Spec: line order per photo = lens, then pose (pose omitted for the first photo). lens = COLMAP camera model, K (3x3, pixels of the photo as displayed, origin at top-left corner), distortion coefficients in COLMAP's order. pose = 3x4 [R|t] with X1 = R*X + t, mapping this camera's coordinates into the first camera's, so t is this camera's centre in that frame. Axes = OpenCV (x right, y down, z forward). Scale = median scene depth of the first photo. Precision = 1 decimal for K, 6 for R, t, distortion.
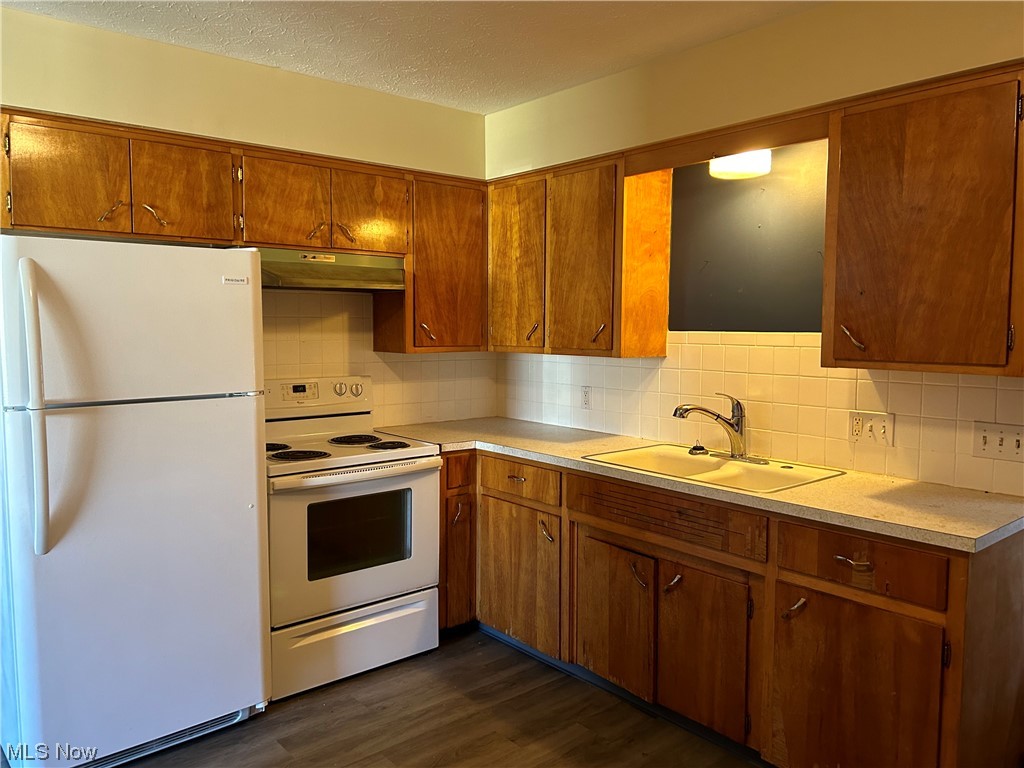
lens RADIAL K [[779.8, 0, 508.3], [0, 779.8, 380.9], [0, 0, 1]] dist [0.068086, -0.046734]
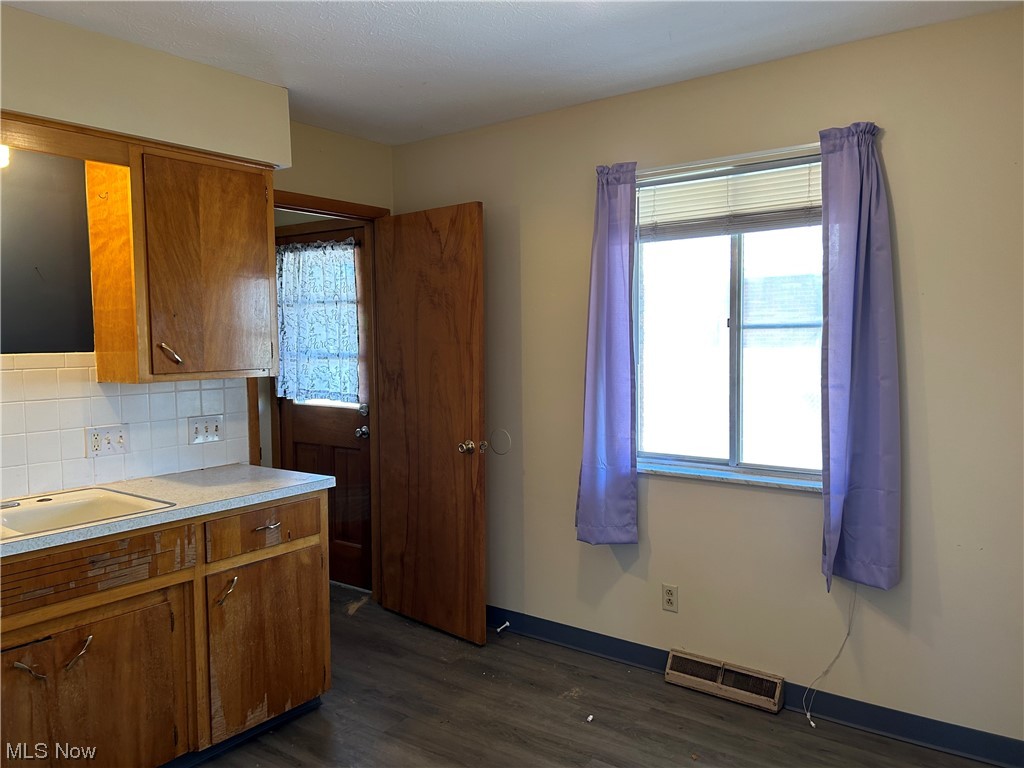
lens RADIAL K [[779.8, 0, 508.7], [0, 779.8, 386.3], [0, 0, 1]] dist [0.068086, -0.046734]
pose [[-0.233823, -0.059928, 0.970431, -0.768382], [0.086007, 0.992911, 0.082040, -0.059333], [-0.968468, 0.102647, -0.227011, 0.783525]]
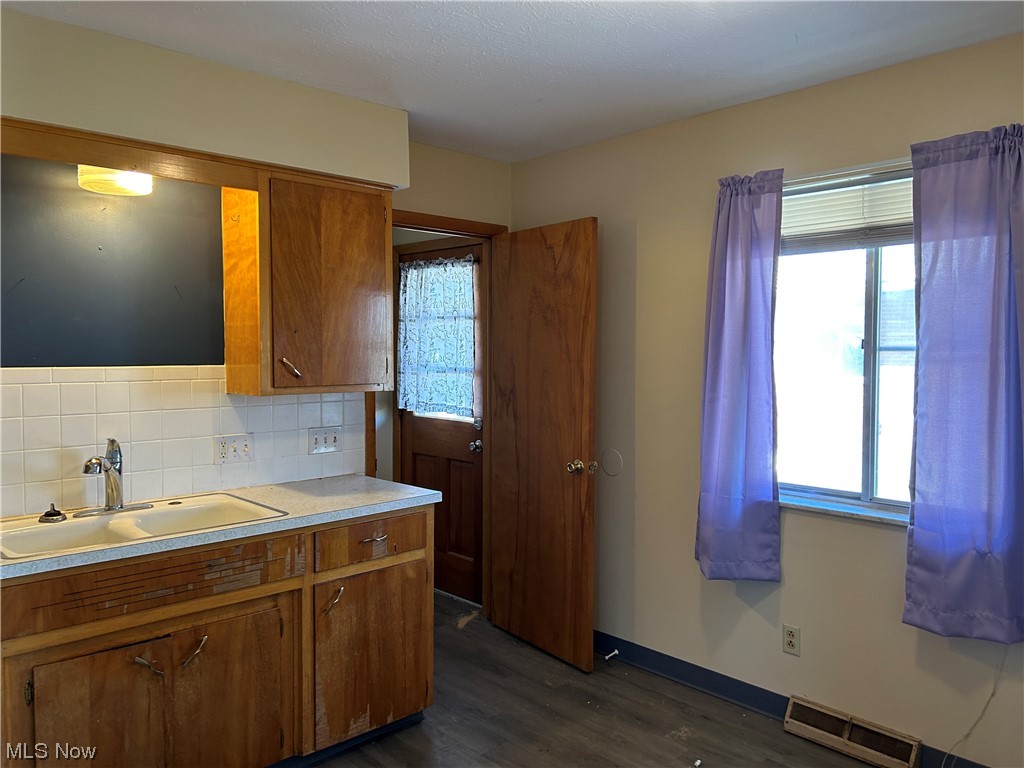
lens RADIAL K [[779.8, 0, 510.1], [0, 779.8, 382.6], [0, 0, 1]] dist [0.068086, -0.046734]
pose [[-0.067303, -0.043914, 0.996766, -0.750567], [0.074666, 0.996008, 0.048922, -0.065810], [-0.994935, 0.077717, -0.063755, 0.741088]]
